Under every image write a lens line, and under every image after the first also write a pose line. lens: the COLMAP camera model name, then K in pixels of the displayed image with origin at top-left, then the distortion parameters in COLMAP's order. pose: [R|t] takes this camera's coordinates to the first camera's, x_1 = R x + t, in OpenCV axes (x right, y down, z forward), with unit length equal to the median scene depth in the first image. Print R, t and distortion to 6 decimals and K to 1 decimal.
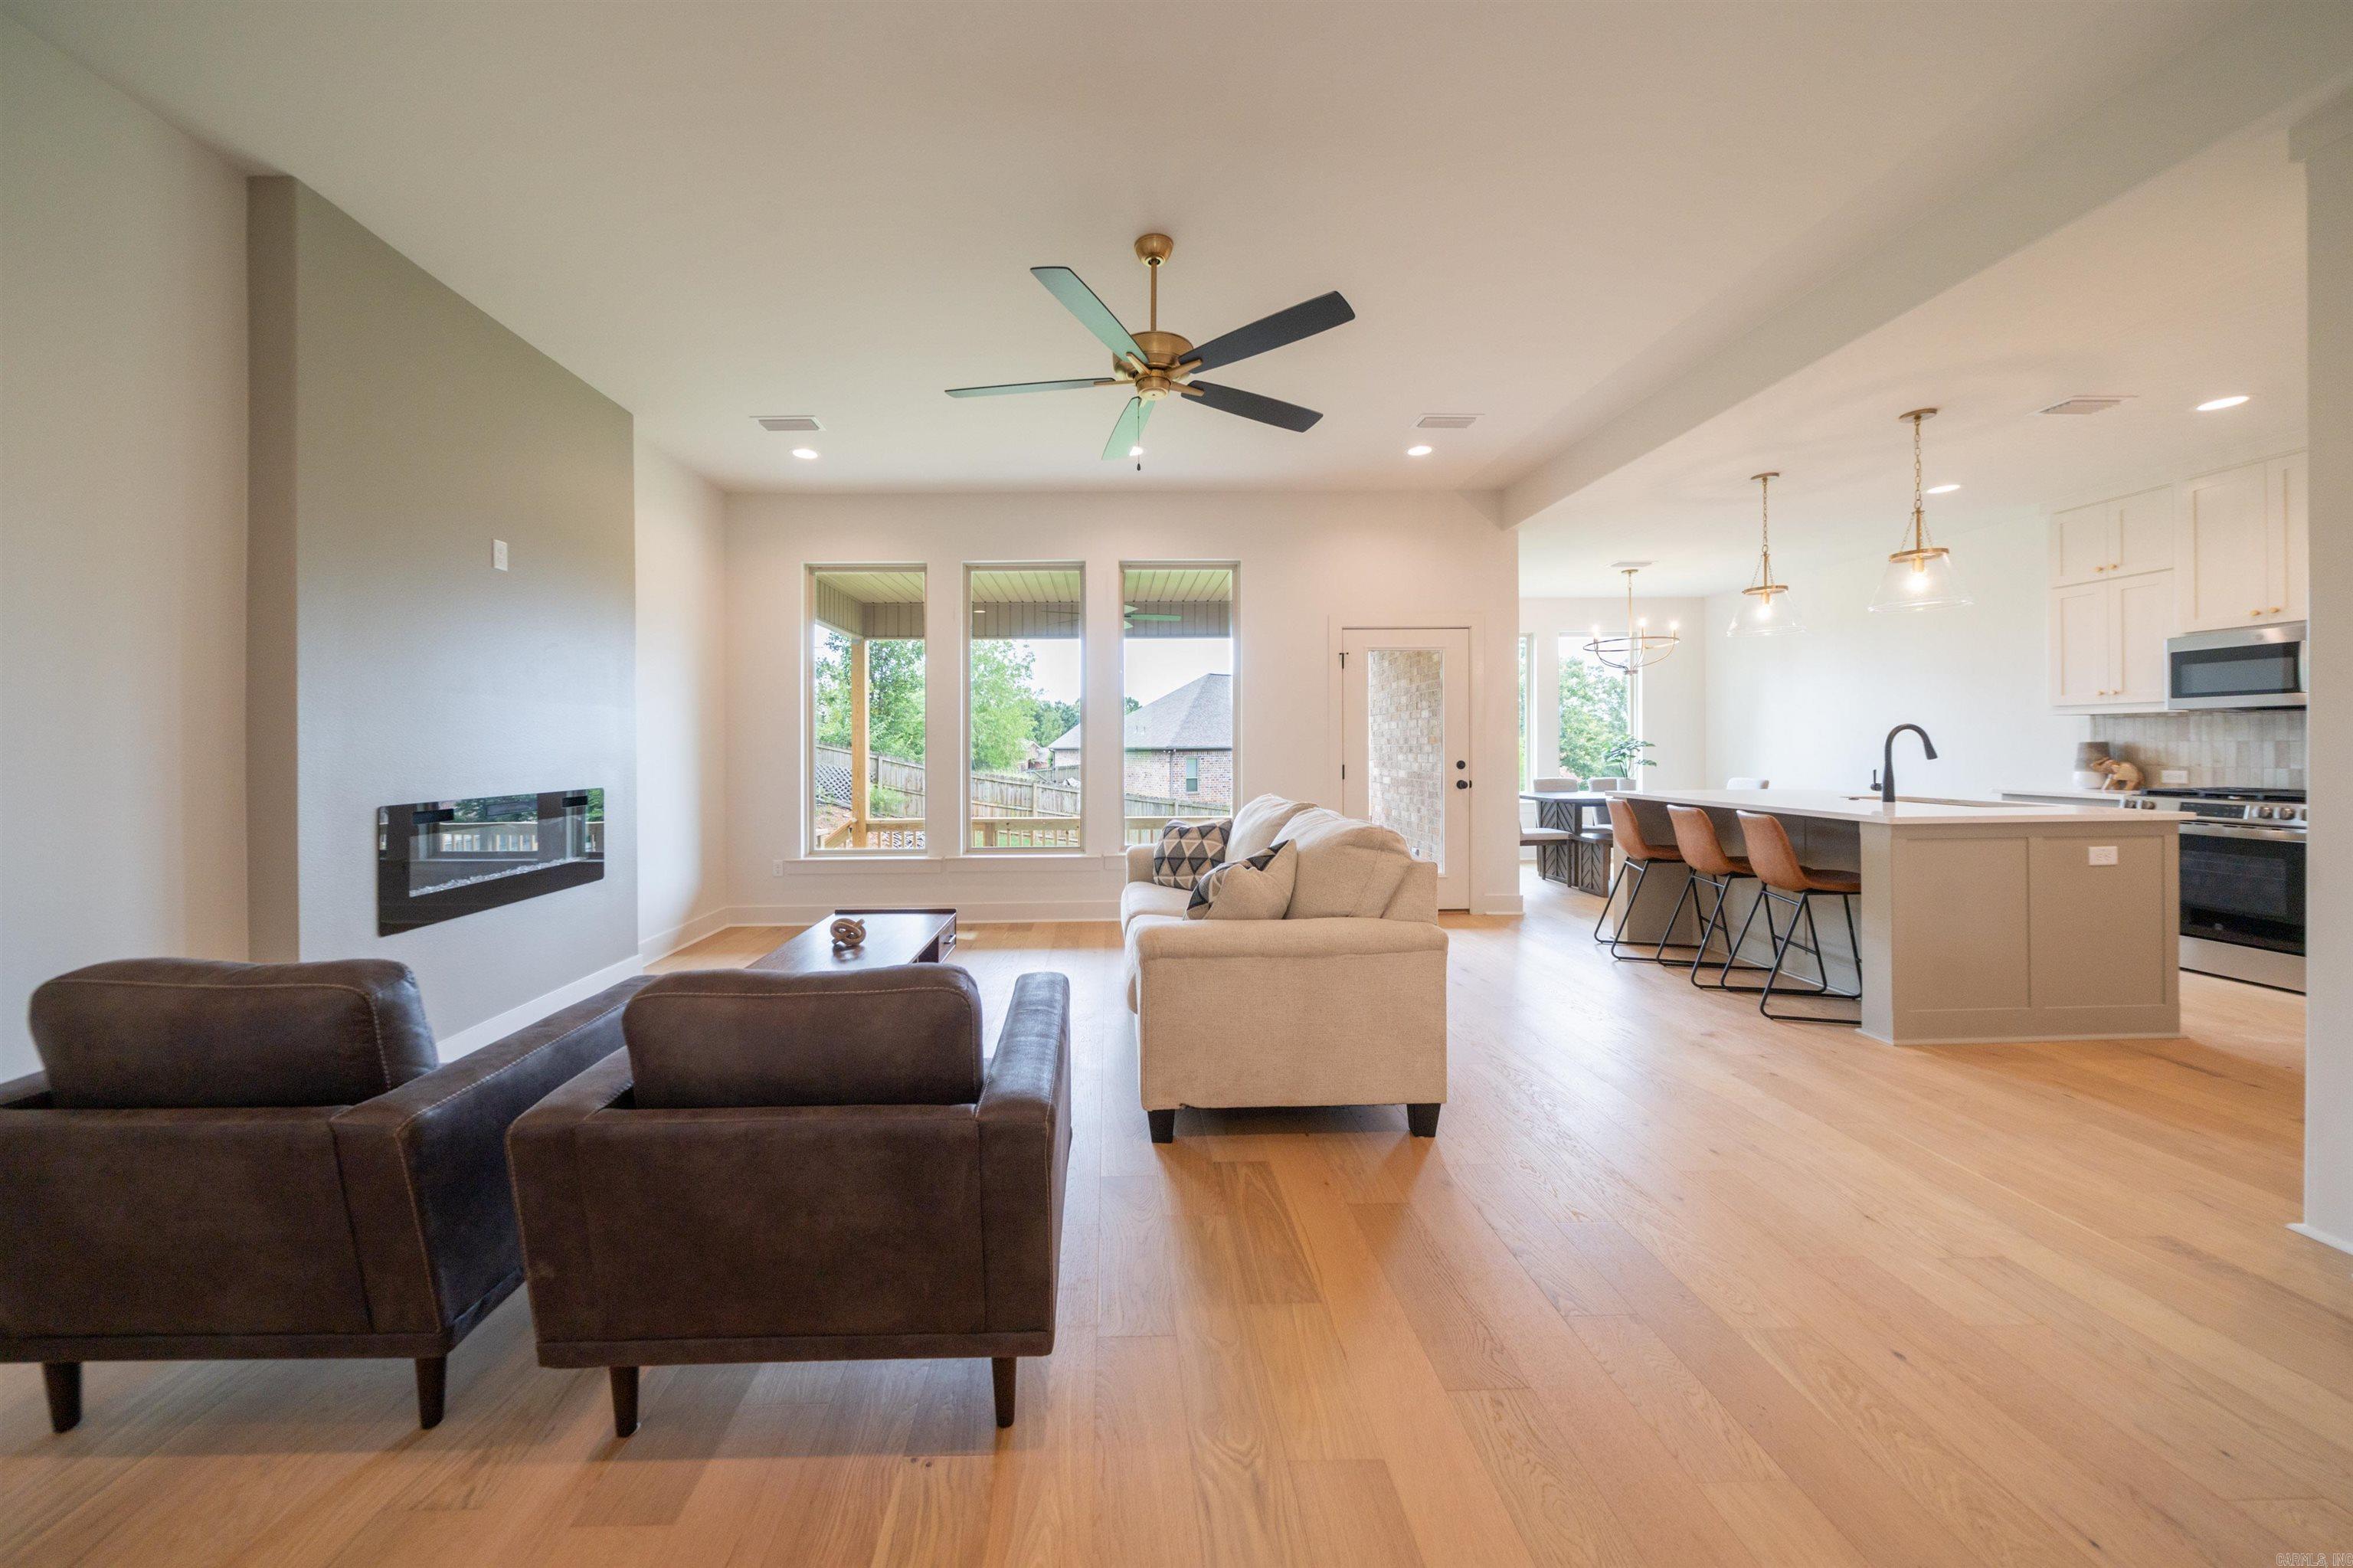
lens RADIAL K [[807.5, 0, 1128.1], [0, 807.5, 751.2], [0, 0, 1]] dist [-0.003487, -0.000760]
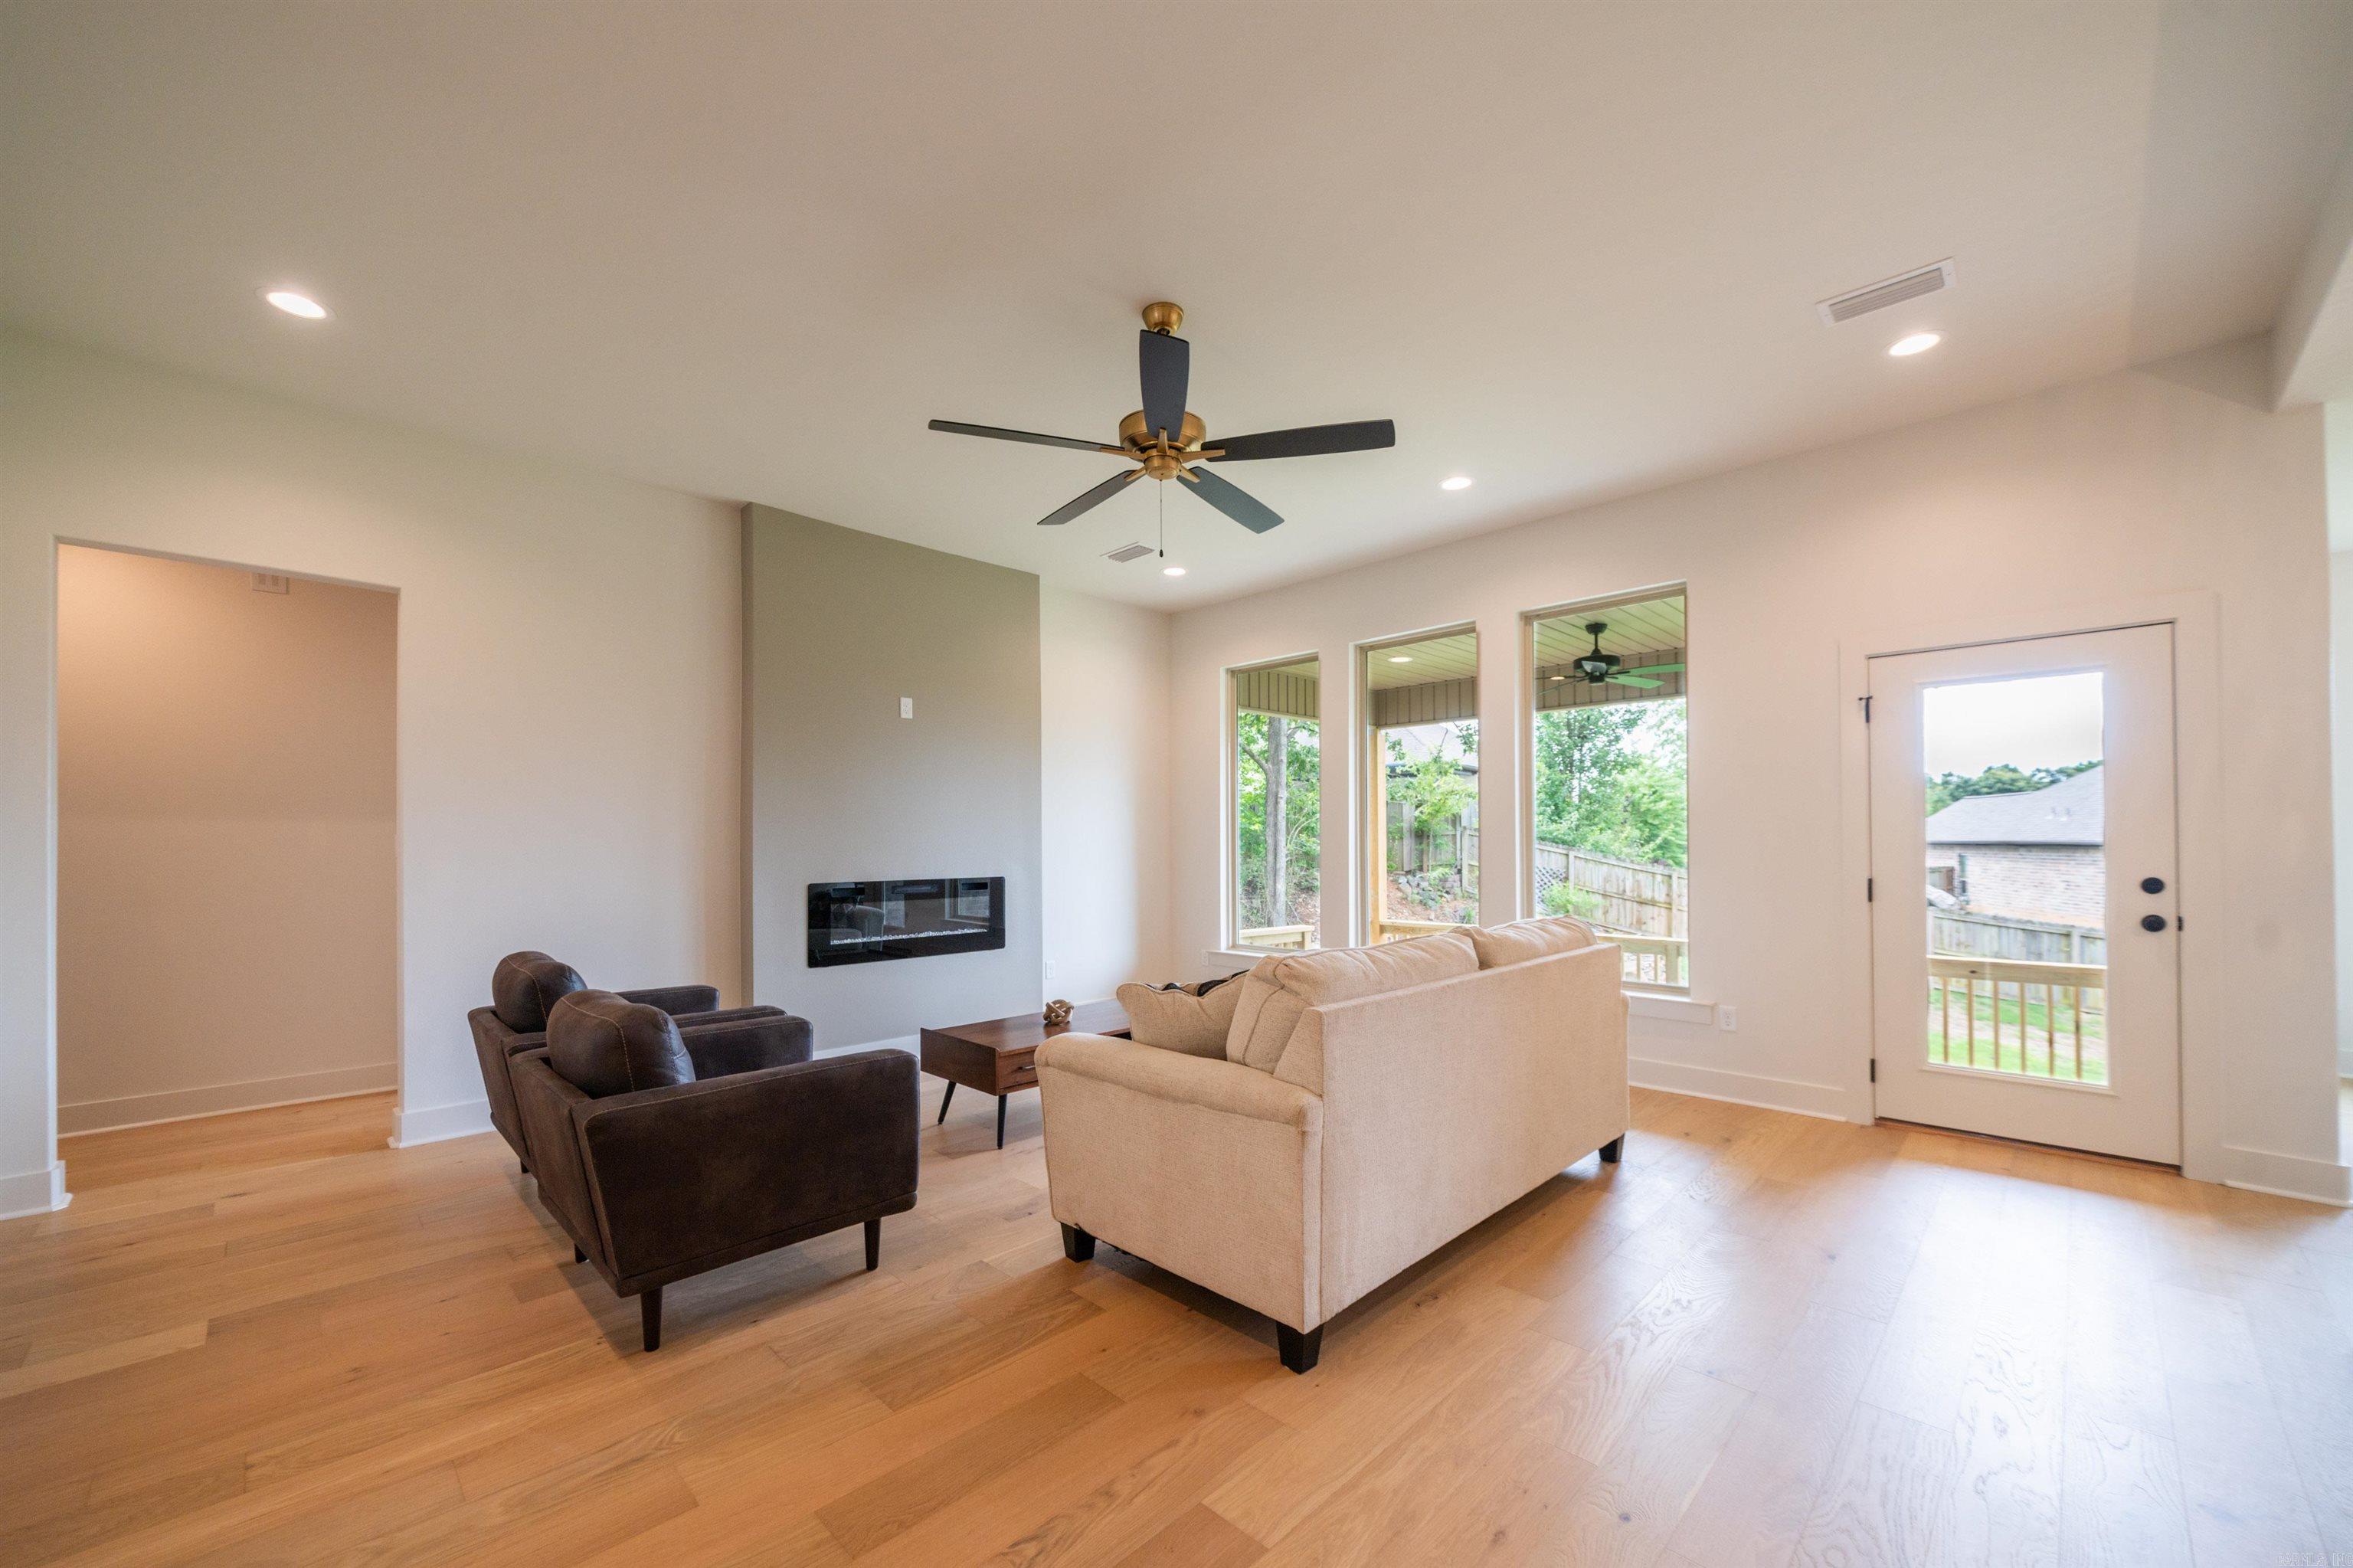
lens RADIAL K [[911.3, 0, 1179.0], [0, 911.3, 834.3], [0, 0, 1]] dist [-0.004315, -0.000268]
pose [[0.696166, -0.001952, -0.717878, 0.496066], [-0.005260, 0.999956, -0.007820, -0.010411], [0.717861, 0.009220, 0.696125, 0.175407]]
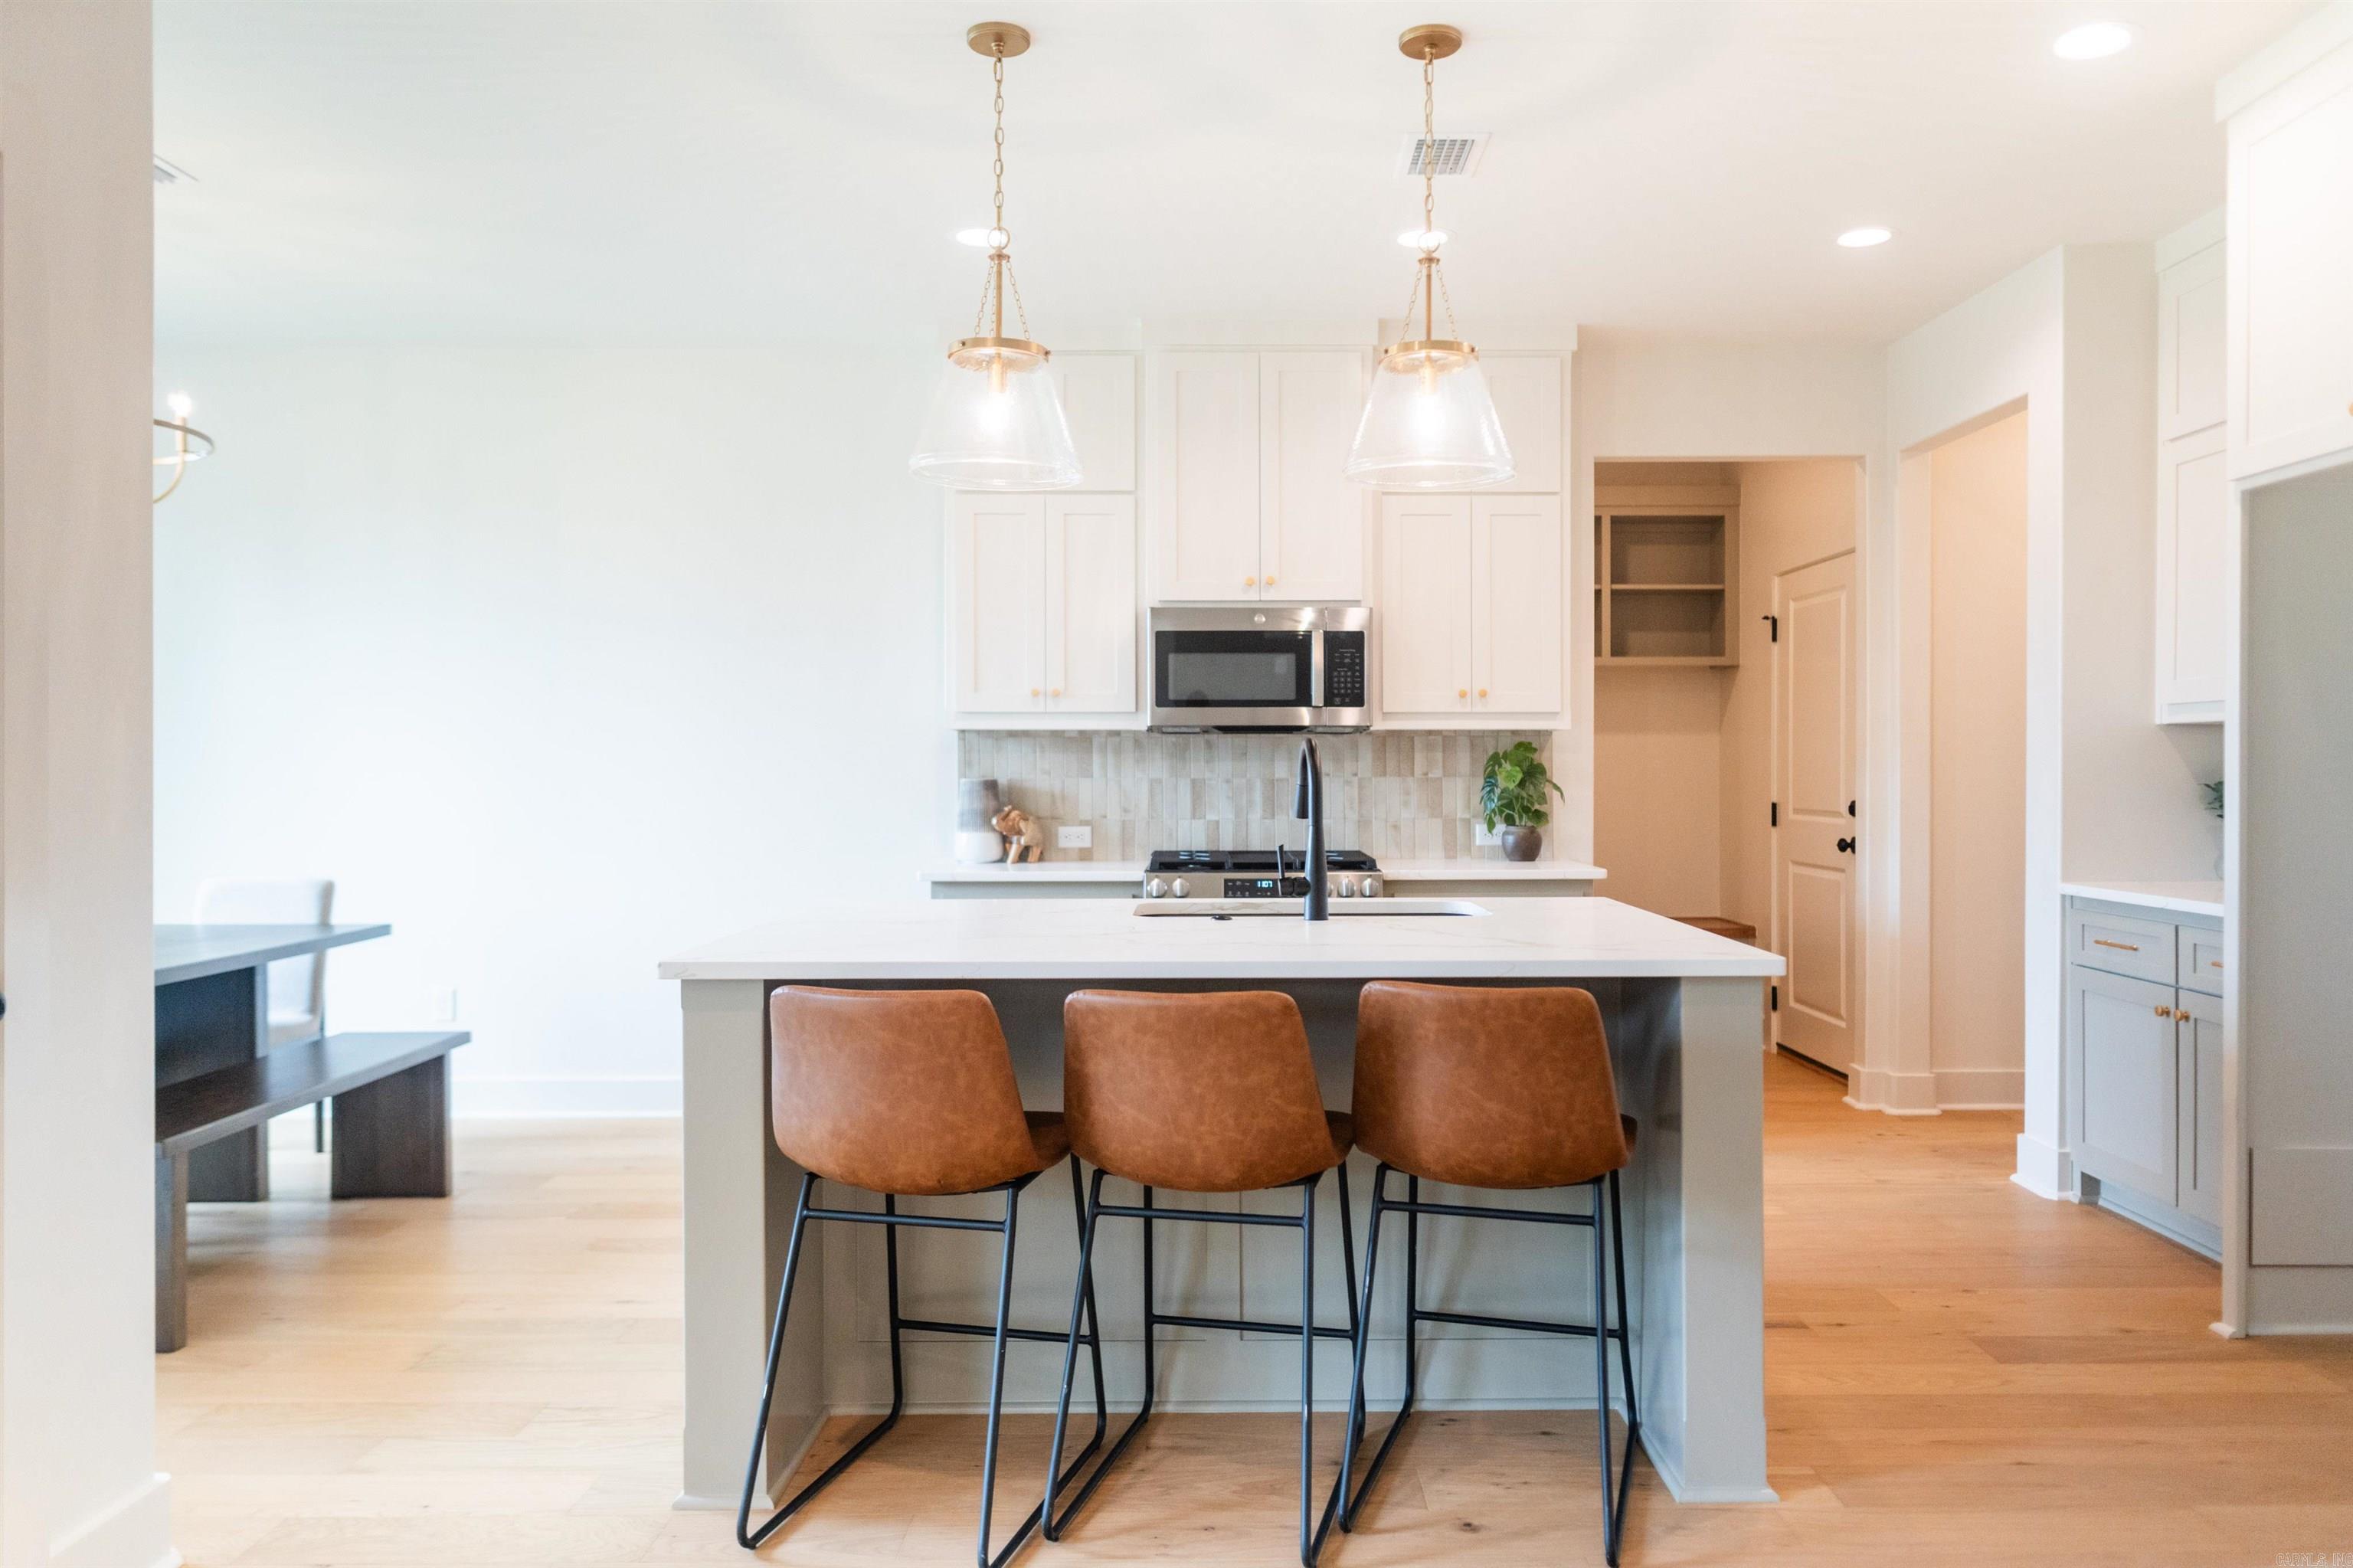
lens RADIAL K [[1647.6, 0, 1232.8], [0, 1647.6, 777.0], [0, 0, 1]] dist [-0.016319, 0.020470]
pose [[0.013799, 0.004183, 0.999896, 0.063350], [0.007981, 0.999959, -0.004294, -0.007410], [-0.999873, 0.008039, 0.013765, 0.888381]]
